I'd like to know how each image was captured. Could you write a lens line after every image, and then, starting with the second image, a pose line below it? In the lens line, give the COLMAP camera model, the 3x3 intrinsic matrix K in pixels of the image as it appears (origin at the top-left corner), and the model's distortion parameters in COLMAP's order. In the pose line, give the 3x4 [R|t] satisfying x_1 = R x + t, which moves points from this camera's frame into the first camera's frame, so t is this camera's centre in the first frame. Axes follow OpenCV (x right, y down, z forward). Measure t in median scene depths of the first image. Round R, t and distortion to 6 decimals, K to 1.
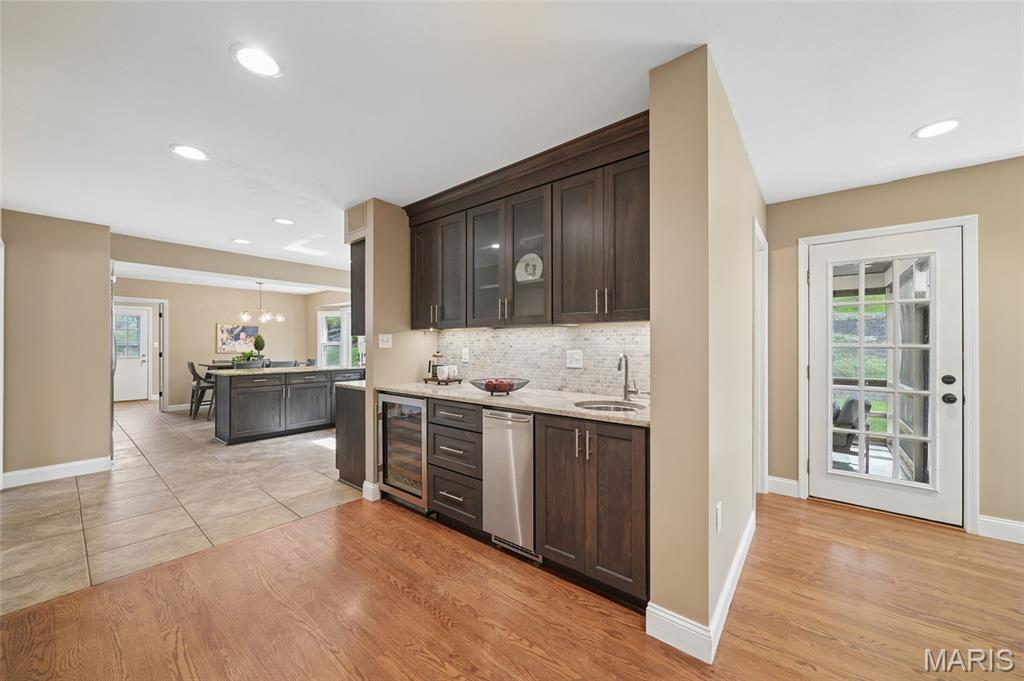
lens RADIAL K [[384.4, 0, 517.2], [0, 384.4, 346.7], [0, 0, 1]] dist [-0.003634, 0.000456]
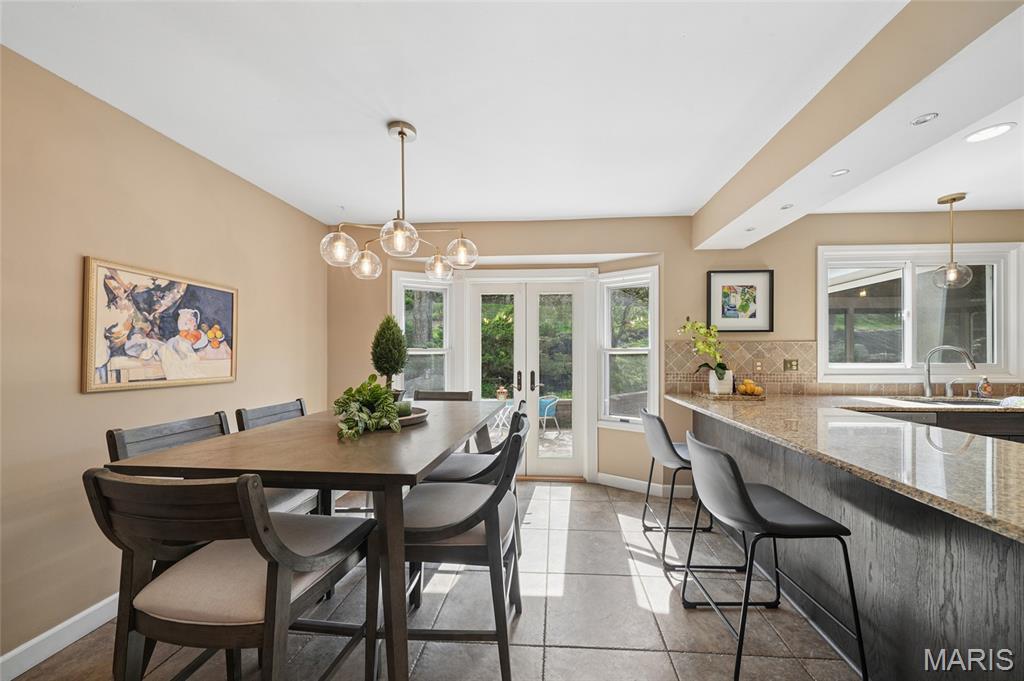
lens RADIAL K [[356.6, 0, 532.2], [0, 356.6, 355.2], [0, 0, 1]] dist [-0.008927, 0.000001]
pose [[0.812052, -0.004358, 0.583569, -0.751061], [0.003129, 0.999990, 0.003114, -0.004899], [-0.583577, -0.000703, 0.812058, 0.741219]]
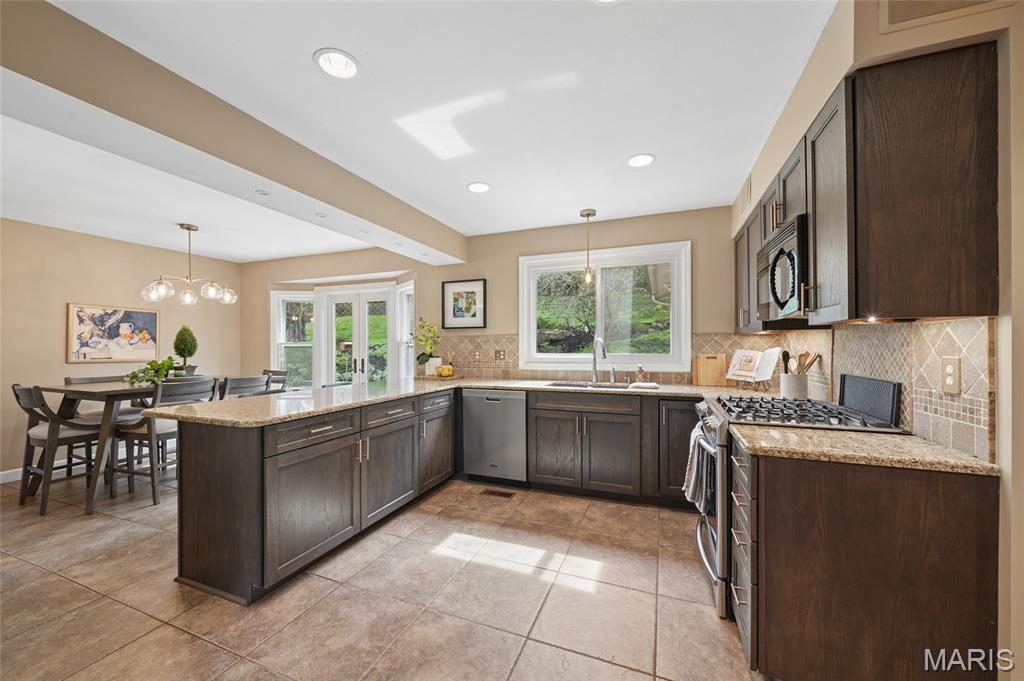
lens RADIAL K [[384.4, 0, 519.0], [0, 384.4, 346.3], [0, 0, 1]] dist [-0.003634, 0.000456]
pose [[0.949192, -0.003237, 0.314682, -0.409556], [0.004024, 0.999990, -0.001852, -0.001878], [-0.314673, 0.003024, 0.949195, 0.361410]]
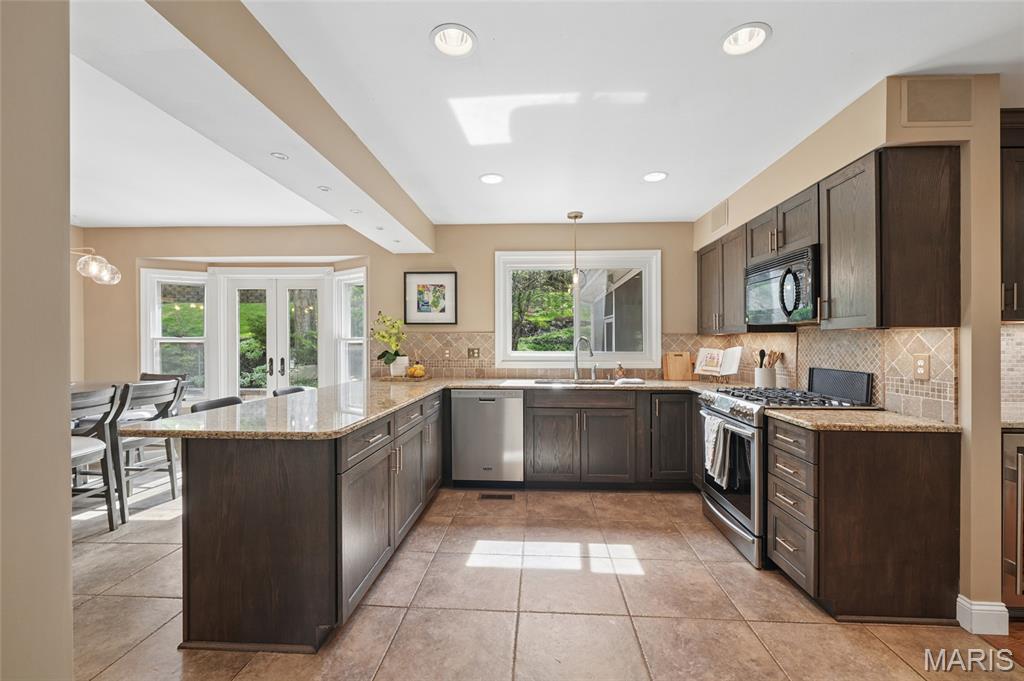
lens RADIAL K [[411.2, 0, 524.7], [0, 411.2, 344.3], [0, 0, 1]] dist [-0.000896, -0.000090]
pose [[0.799722, 0.000261, 0.600370, -0.543694], [-0.000884, 0.999999, 0.000743, -0.003174], [-0.600369, -0.001125, 0.799722, 0.406047]]
